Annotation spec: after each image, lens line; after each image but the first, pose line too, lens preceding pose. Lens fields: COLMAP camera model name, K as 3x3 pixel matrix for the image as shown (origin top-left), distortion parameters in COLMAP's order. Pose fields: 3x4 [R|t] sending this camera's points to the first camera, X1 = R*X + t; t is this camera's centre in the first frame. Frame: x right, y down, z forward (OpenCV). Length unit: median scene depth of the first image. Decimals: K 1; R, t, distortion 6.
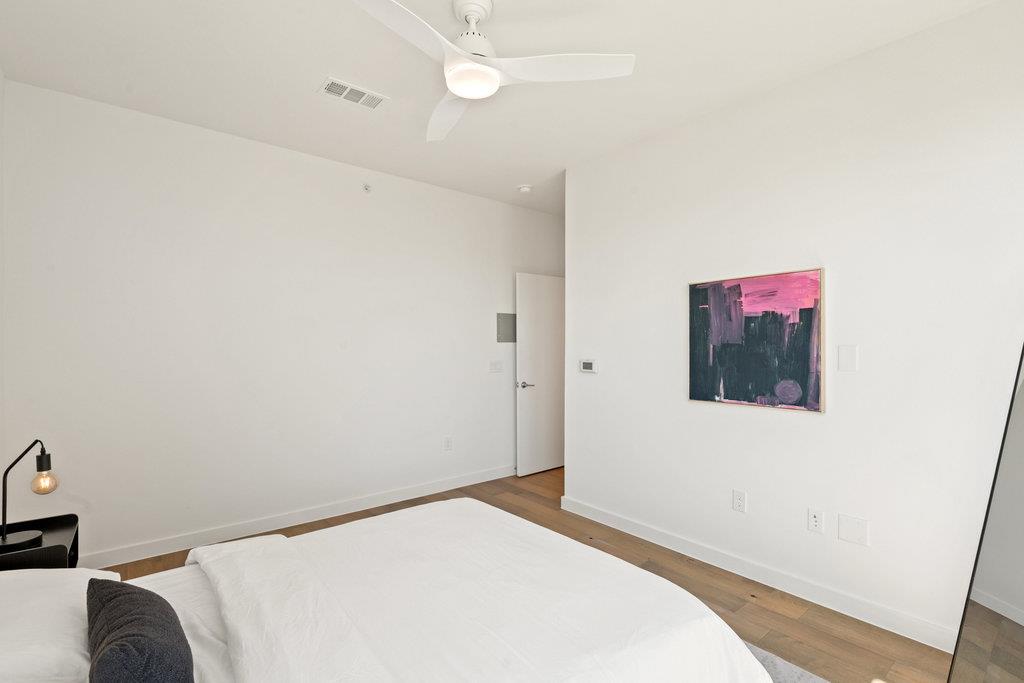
lens RADIAL K [[469.0, 0, 511.4], [0, 469.0, 342.8], [0, 0, 1]] dist [0.004068, -0.006210]
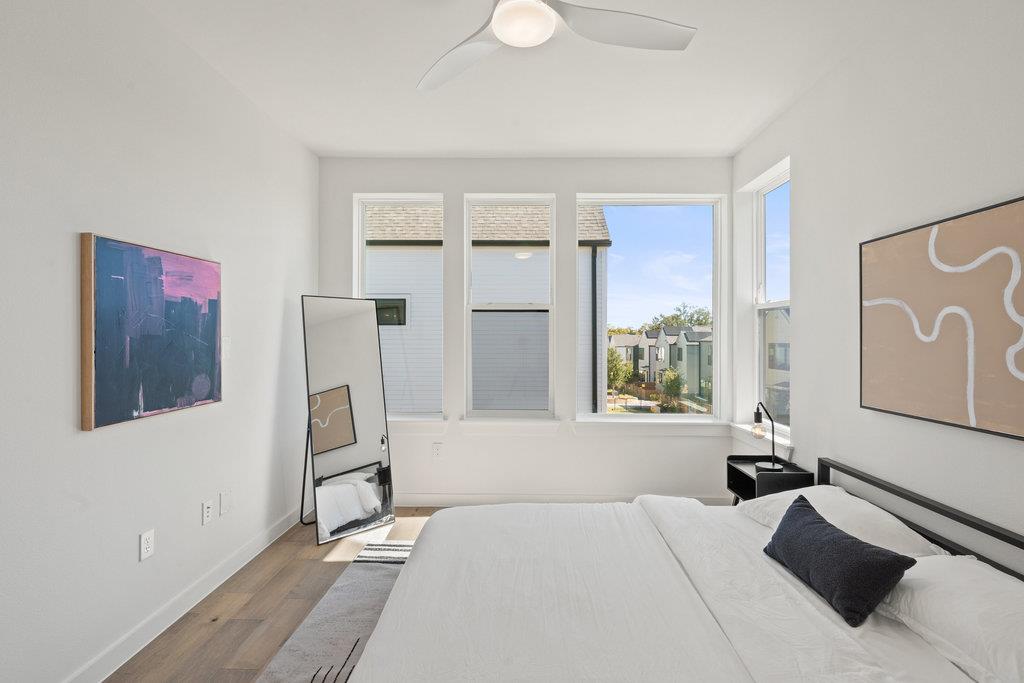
lens RADIAL K [[469.0, 0, 514.2], [0, 469.0, 336.3], [0, 0, 1]] dist [0.004068, -0.006210]
pose [[-0.761589, -0.003140, 0.648053, -0.474892], [-0.006053, 0.999979, -0.002267, 0.002373], [-0.648033, -0.005649, -0.761592, 1.276855]]
